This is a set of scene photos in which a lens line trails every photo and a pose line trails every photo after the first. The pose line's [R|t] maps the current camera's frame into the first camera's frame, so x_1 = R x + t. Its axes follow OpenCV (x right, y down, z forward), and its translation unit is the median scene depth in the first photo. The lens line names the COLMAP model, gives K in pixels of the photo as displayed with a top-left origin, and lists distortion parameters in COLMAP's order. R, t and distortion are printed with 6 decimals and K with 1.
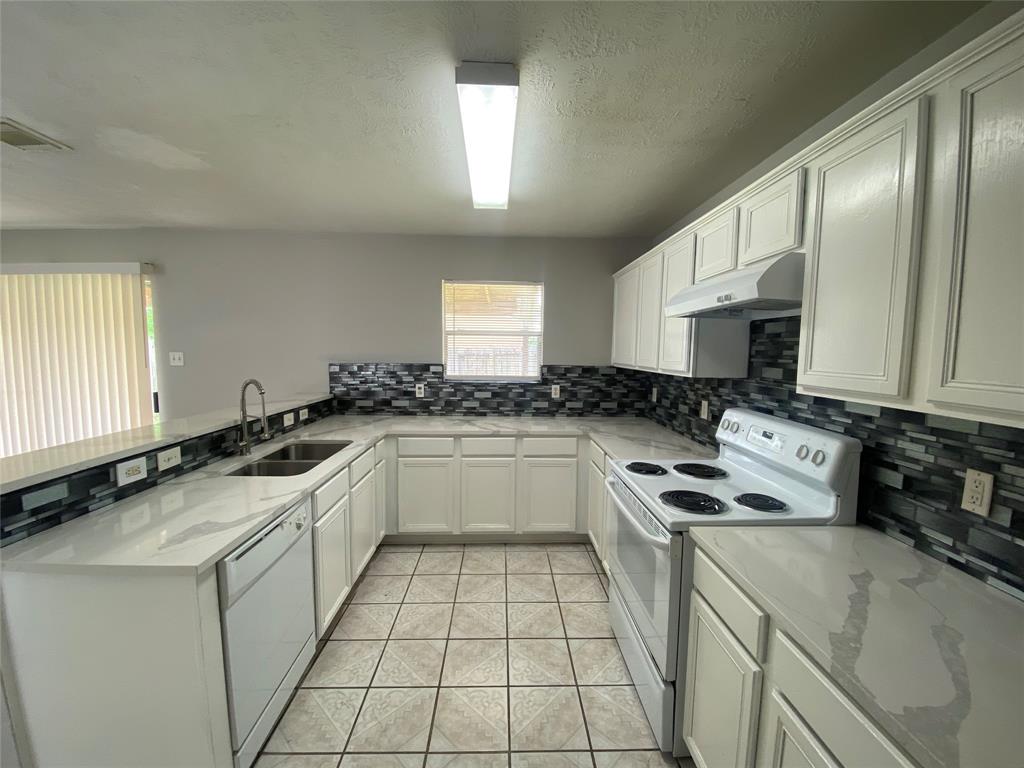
lens RADIAL K [[410.8, 0, 516.3], [0, 410.8, 387.2], [0, 0, 1]] dist [0.001275, -0.017871]
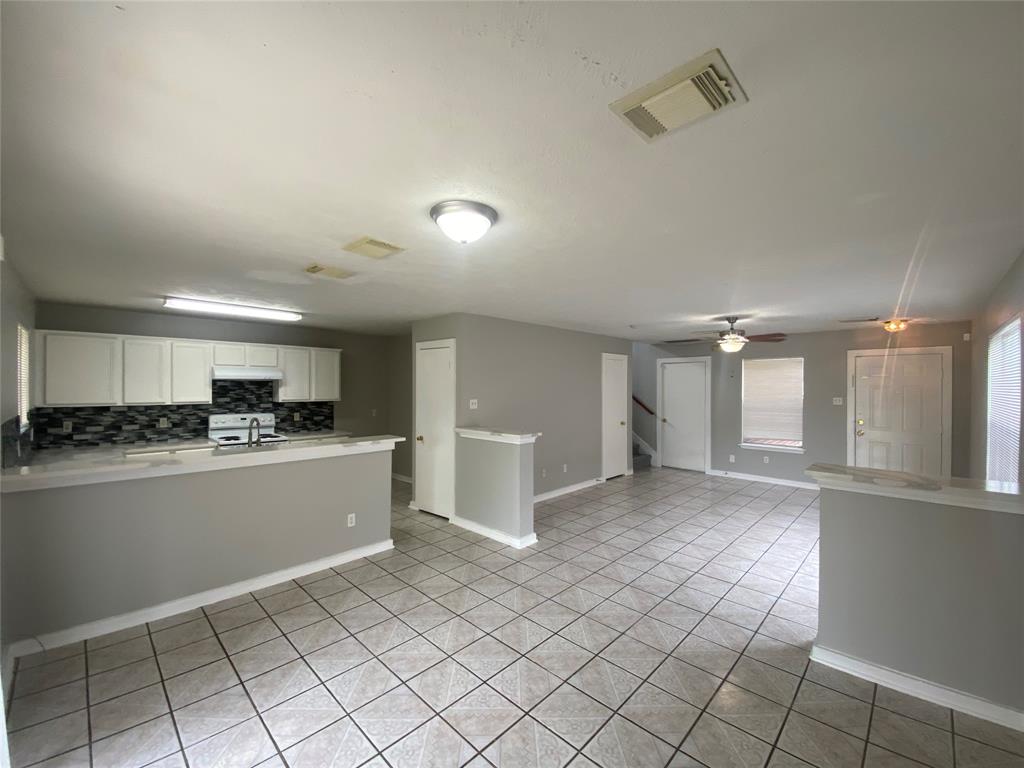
lens RADIAL K [[422.6, 0, 505.3], [0, 422.6, 386.9], [0, 0, 1]] dist [-0.001512, -0.000183]
pose [[-0.683255, -0.022231, 0.729841, -1.530570], [0.049354, 0.995844, 0.076537, -0.135962], [-0.728510, 0.088315, -0.679319, 0.853195]]
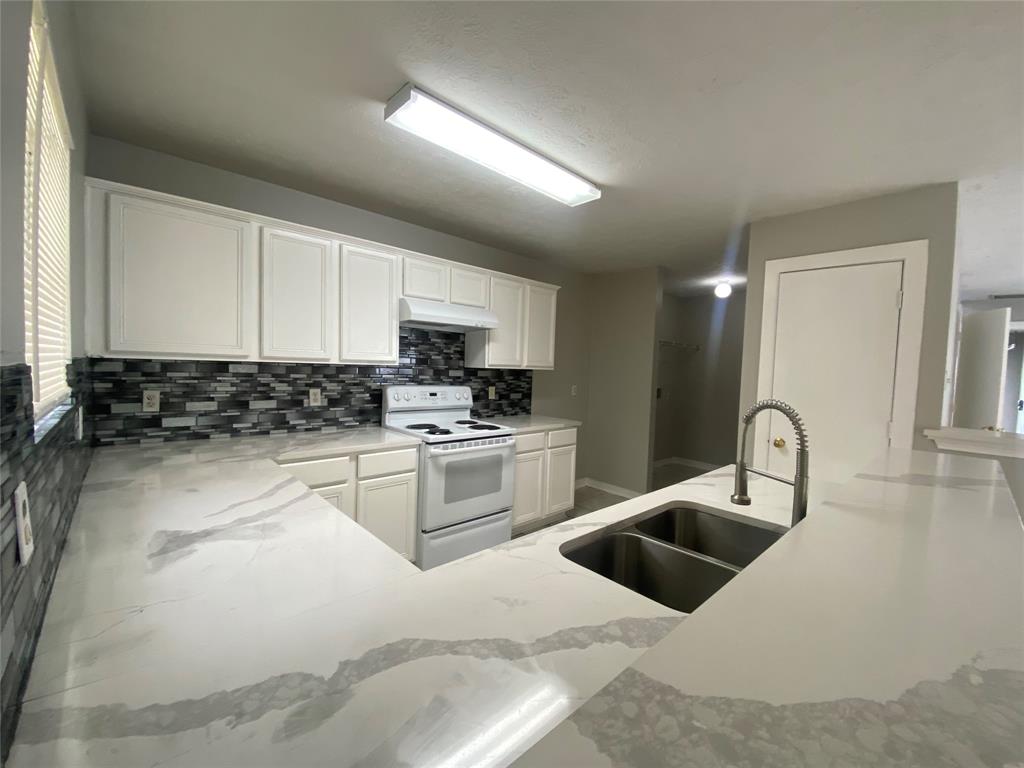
lens RADIAL K [[406.6, 0, 516.2], [0, 406.6, 383.4], [0, 0, 1]] dist [0.000889, 0.000047]
pose [[-0.666376, -0.072932, 0.742041, -0.484270], [0.020149, 0.993080, 0.115699, -0.066965], [-0.745344, 0.092051, -0.660295, 0.955741]]
